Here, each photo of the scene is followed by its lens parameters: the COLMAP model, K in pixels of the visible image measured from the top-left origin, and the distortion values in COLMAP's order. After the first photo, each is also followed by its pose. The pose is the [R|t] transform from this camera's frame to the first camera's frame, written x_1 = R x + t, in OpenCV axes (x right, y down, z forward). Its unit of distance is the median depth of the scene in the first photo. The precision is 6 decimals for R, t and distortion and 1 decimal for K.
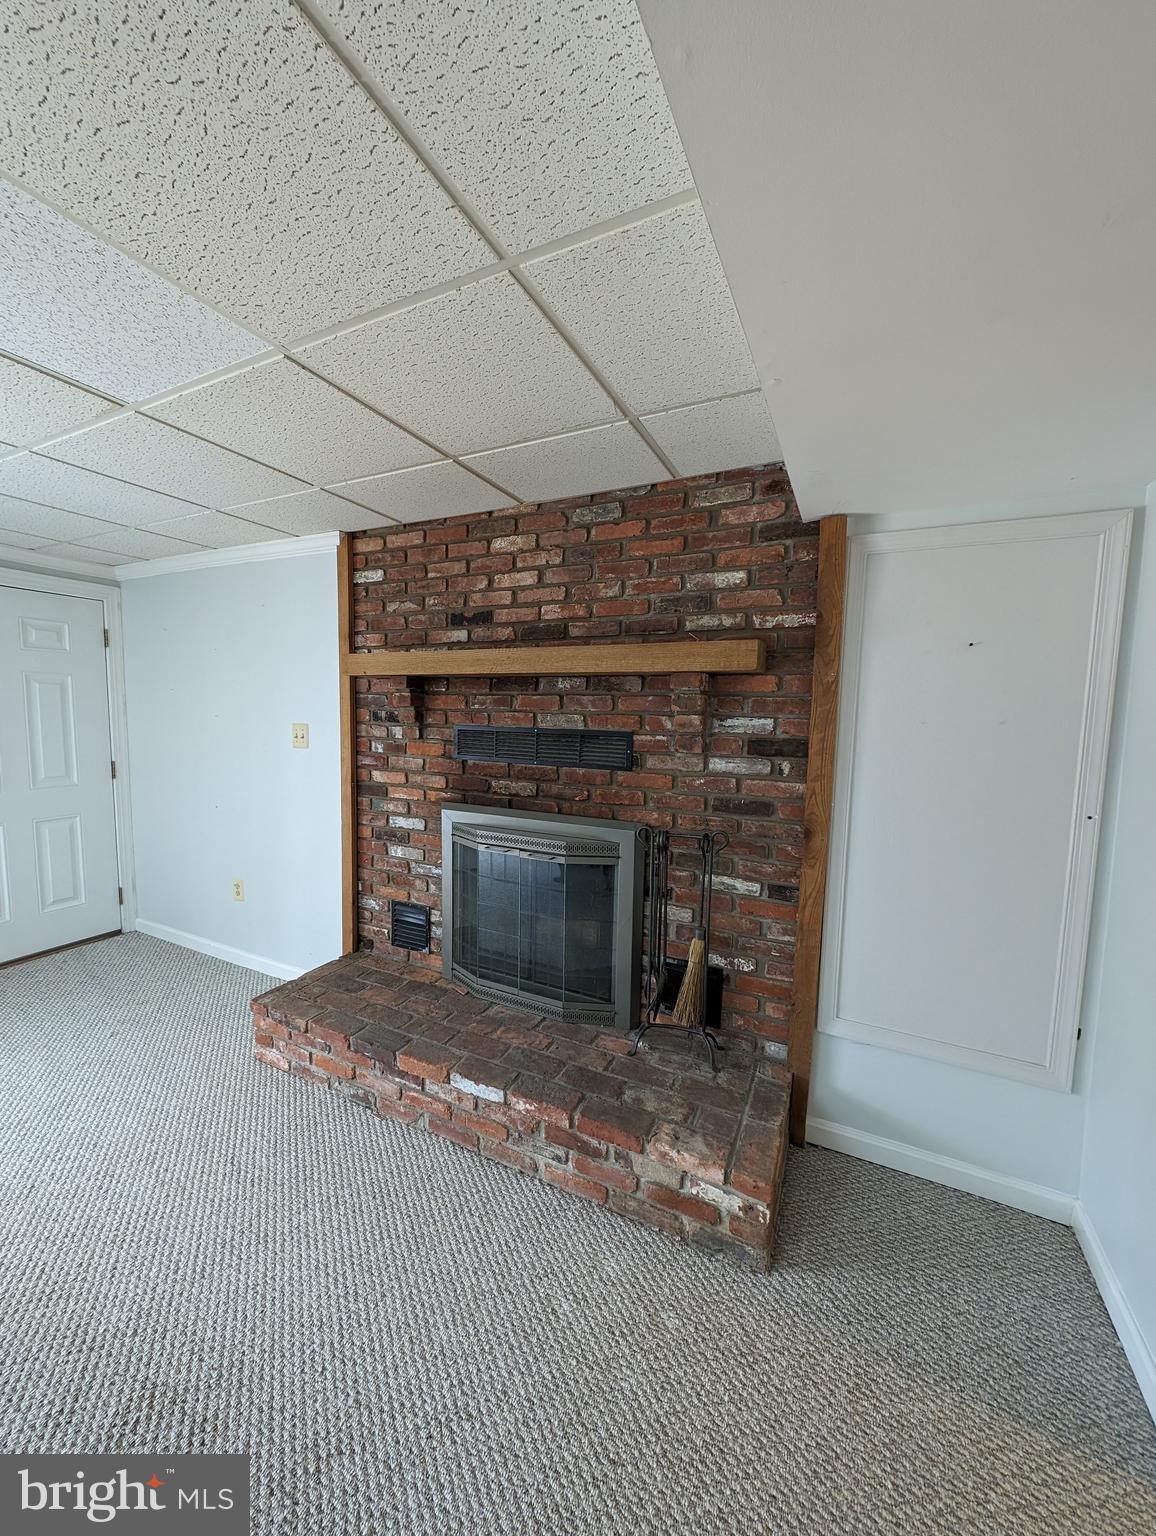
lens RADIAL K [[578.7, 0, 576.5], [0, 578.7, 766.6], [0, 0, 1]] dist [0.005026, -0.002937]
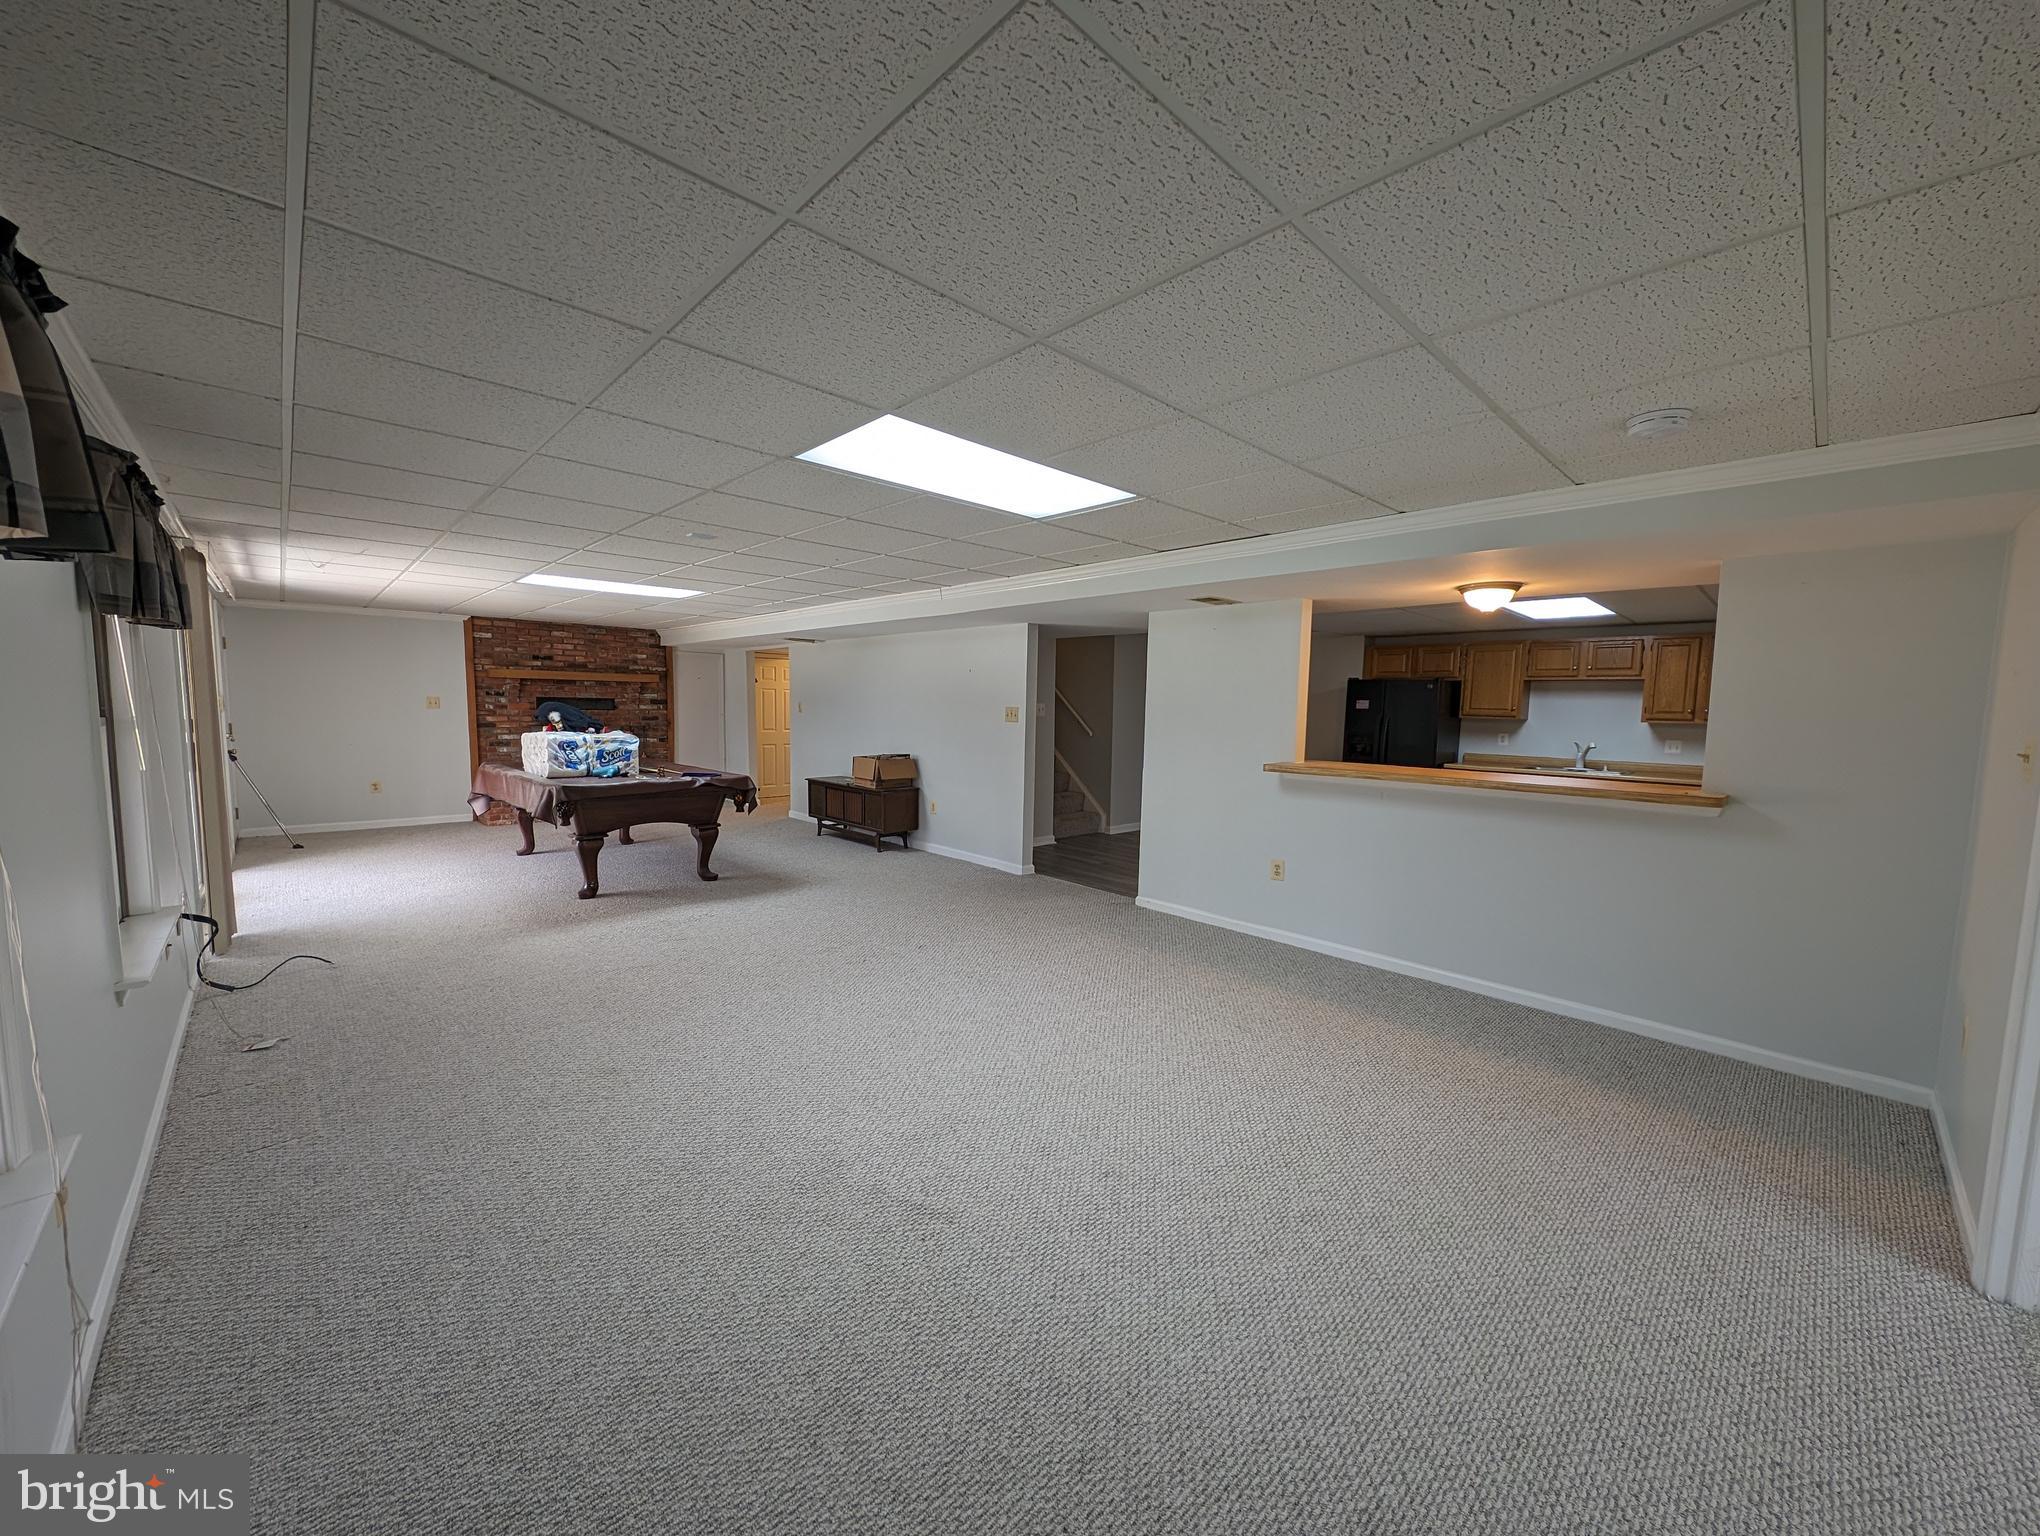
lens RADIAL K [[768.6, 0, 1017.5], [0, 768.6, 766.9], [0, 0, 1]] dist [0.005026, -0.002937]
pose [[0.350357, -0.093478, 0.931940, -2.855702], [0.072783, 0.994716, 0.072413, 0.157868], [-0.933784, 0.042459, 0.355309, -2.384769]]
